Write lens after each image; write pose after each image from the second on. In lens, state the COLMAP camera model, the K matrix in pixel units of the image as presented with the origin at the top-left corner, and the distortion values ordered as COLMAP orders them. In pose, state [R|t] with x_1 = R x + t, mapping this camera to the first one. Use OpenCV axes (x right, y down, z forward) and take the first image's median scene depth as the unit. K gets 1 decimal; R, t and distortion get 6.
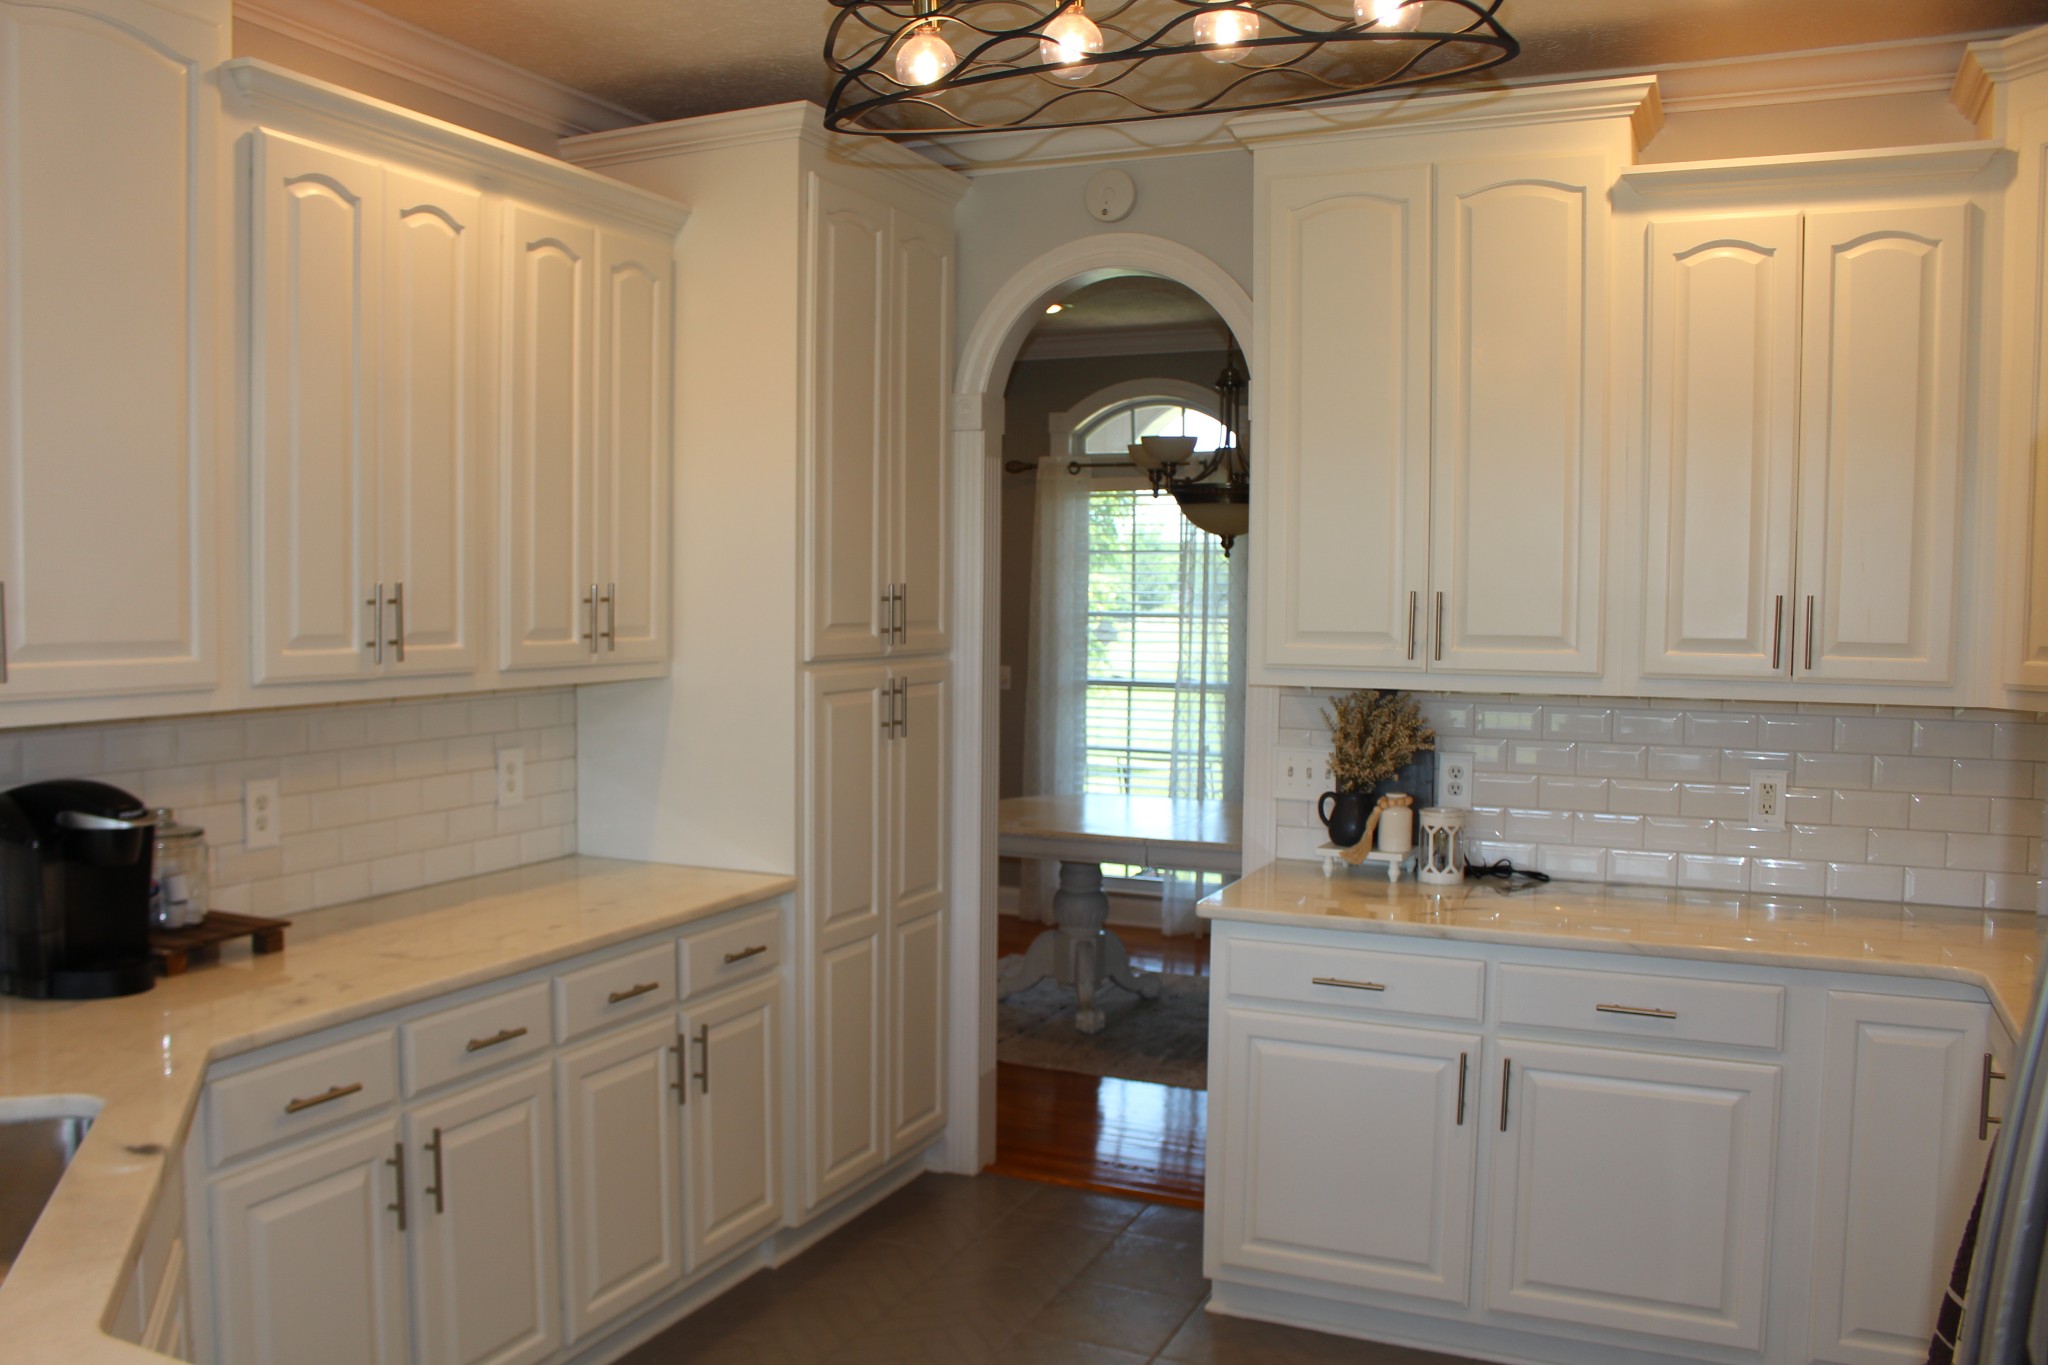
lens RADIAL K [[1679.7, 0, 1010.9], [0, 1679.7, 688.6], [0, 0, 1]] dist [-0.152015, 0.117361]
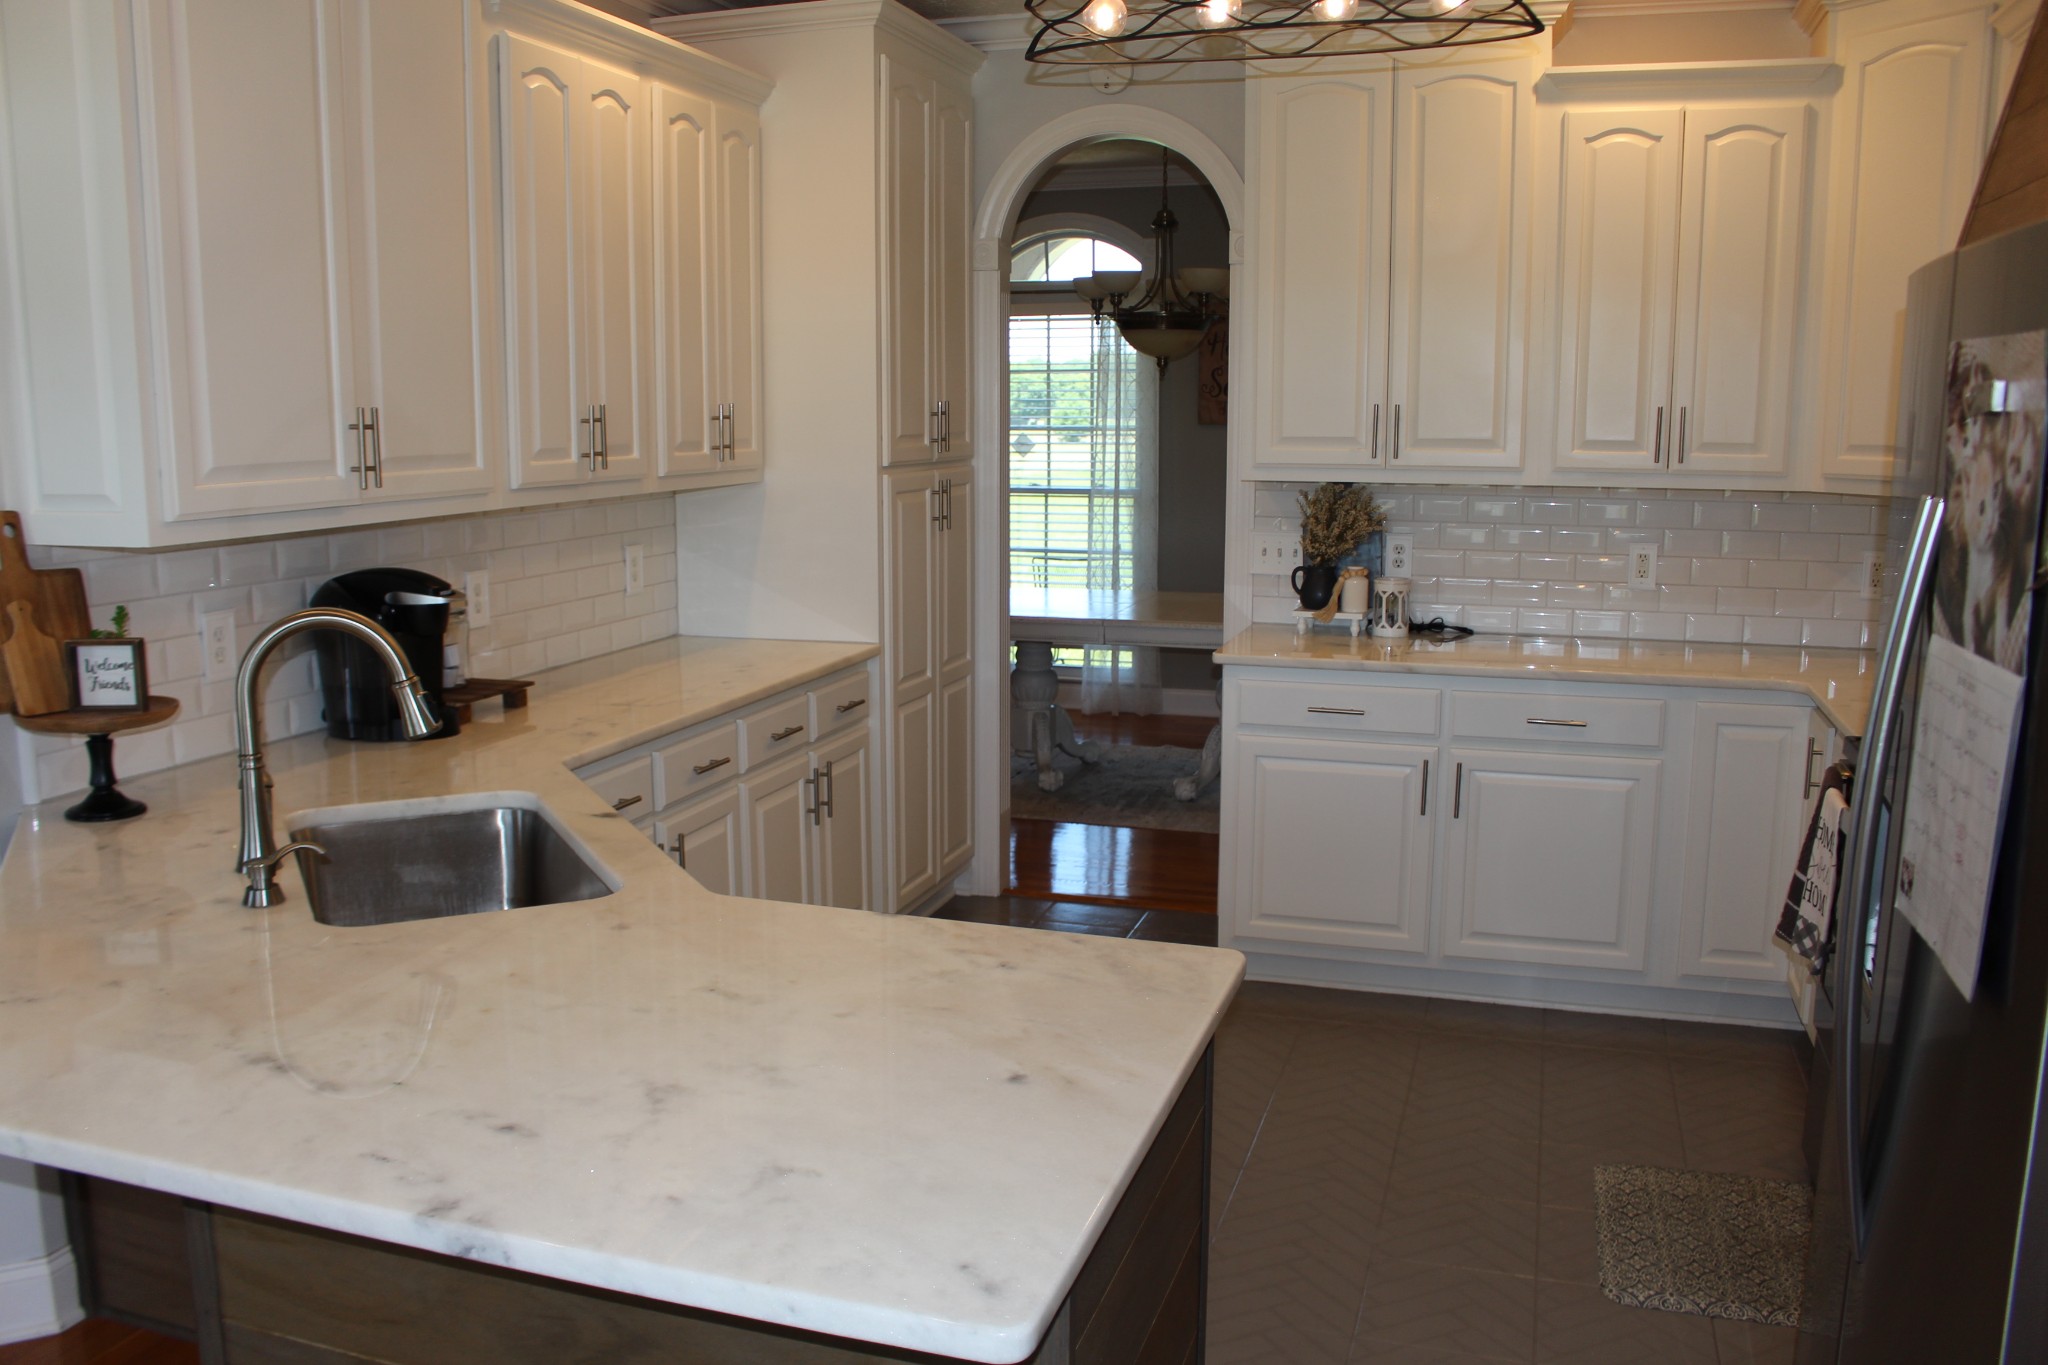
lens RADIAL K [[1679.7, 0, 1019.7], [0, 1679.7, 692.6], [0, 0, 1]] dist [-0.152015, 0.117361]
pose [[0.992433, -0.030514, 0.118939, -0.187626], [0.017263, 0.993683, 0.110891, 0.014816], [-0.121571, -0.107999, 0.986690, -0.240357]]
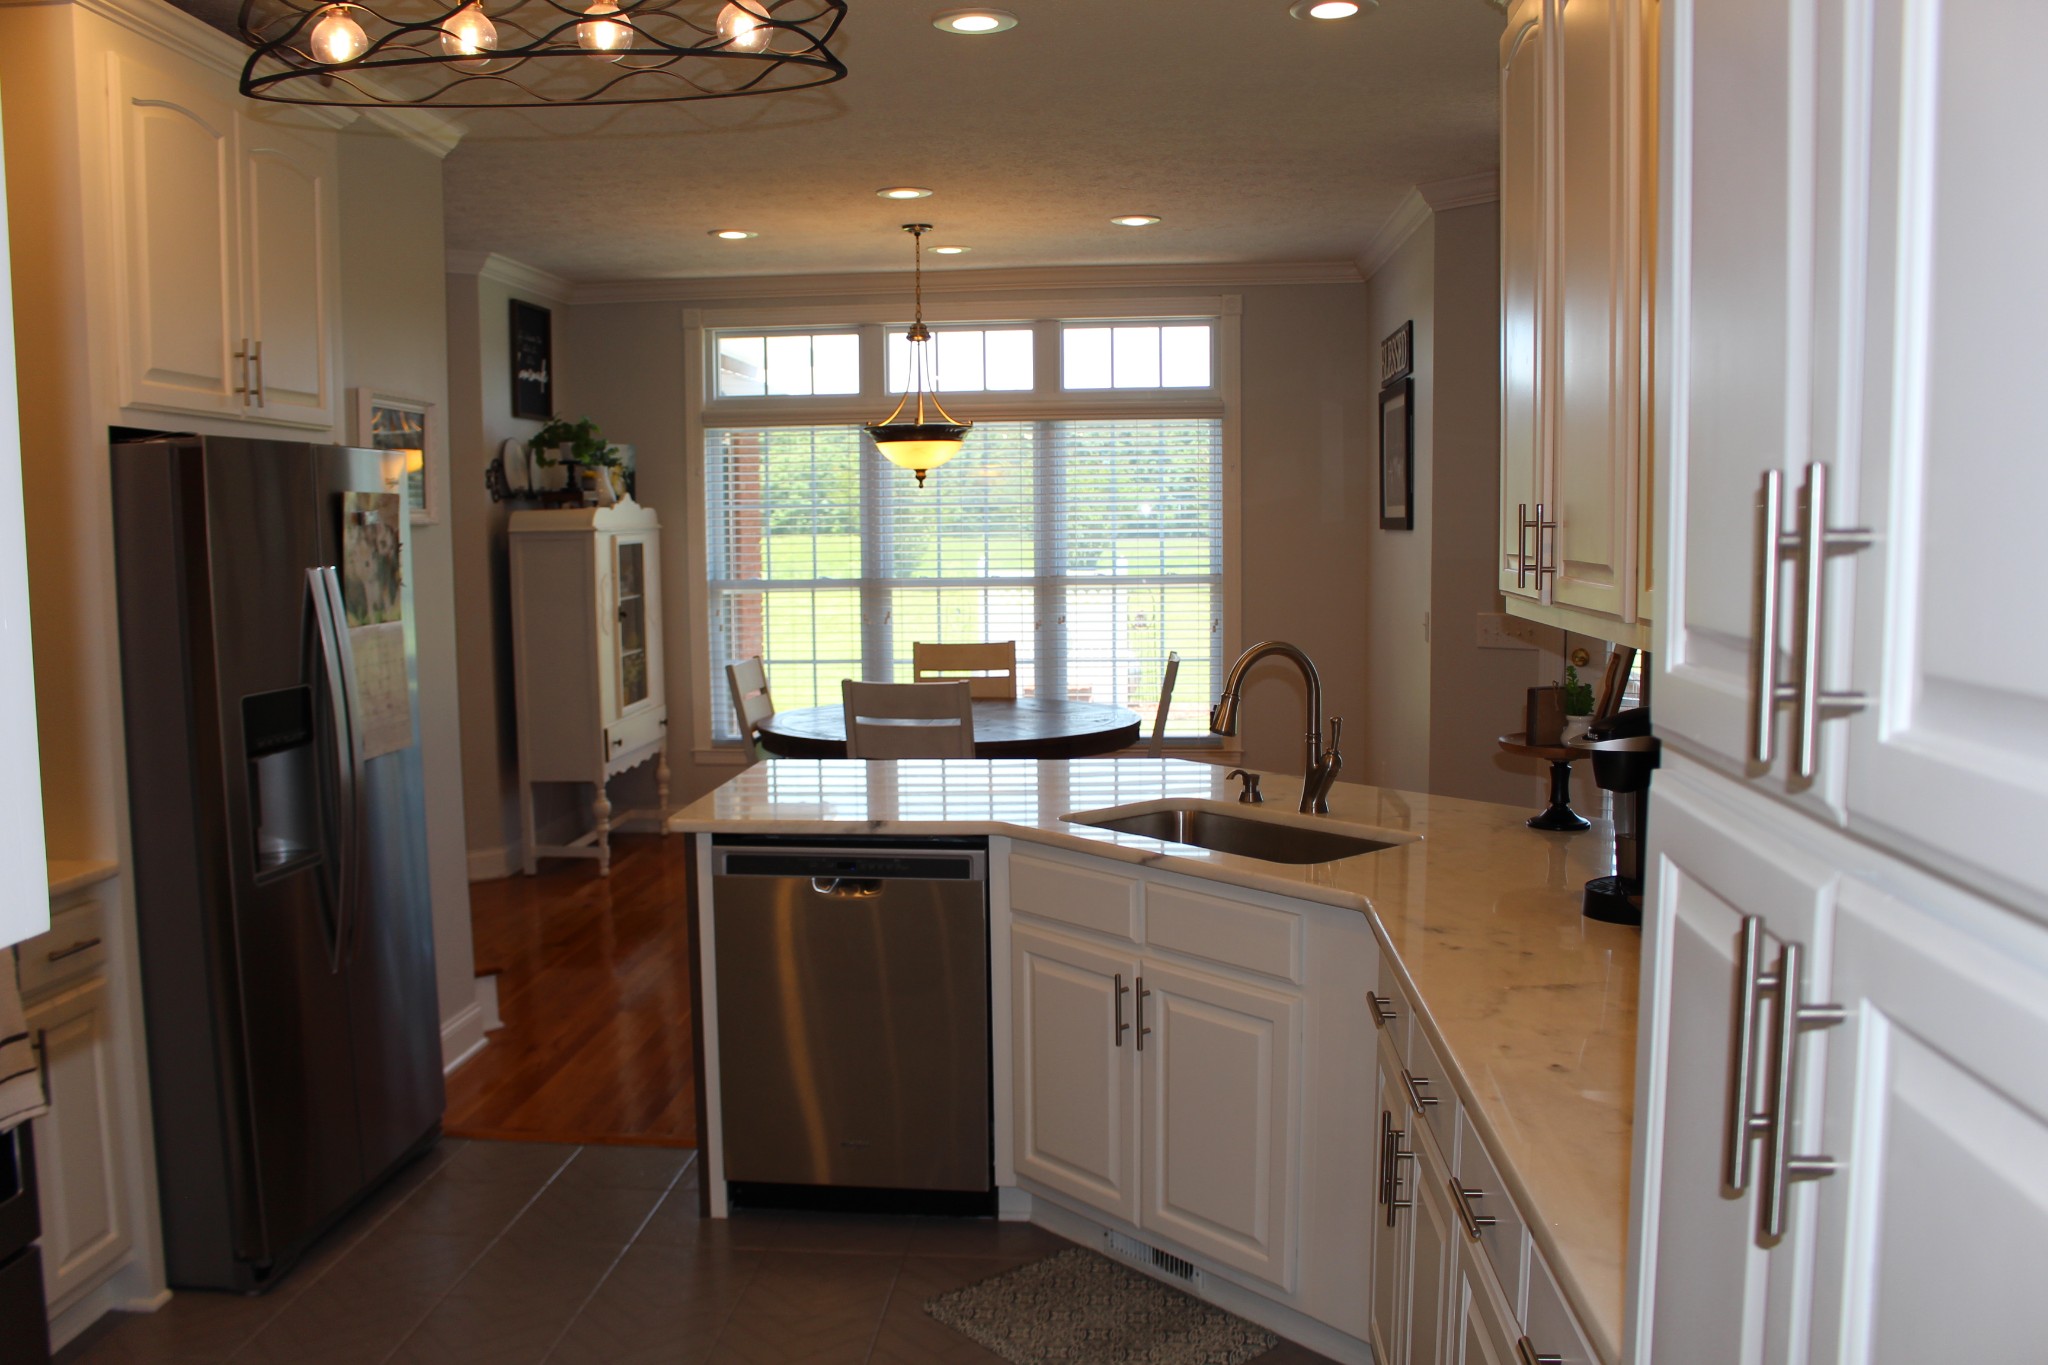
lens RADIAL K [[1679.7, 0, 1002.0], [0, 1679.7, 691.1], [0, 0, 1]] dist [-0.152015, 0.117361]
pose [[-0.938981, 0.035614, -0.342119, 0.118831], [-0.019033, 0.987722, 0.155058, -0.076540], [0.343441, 0.152108, -0.926775, 1.356891]]
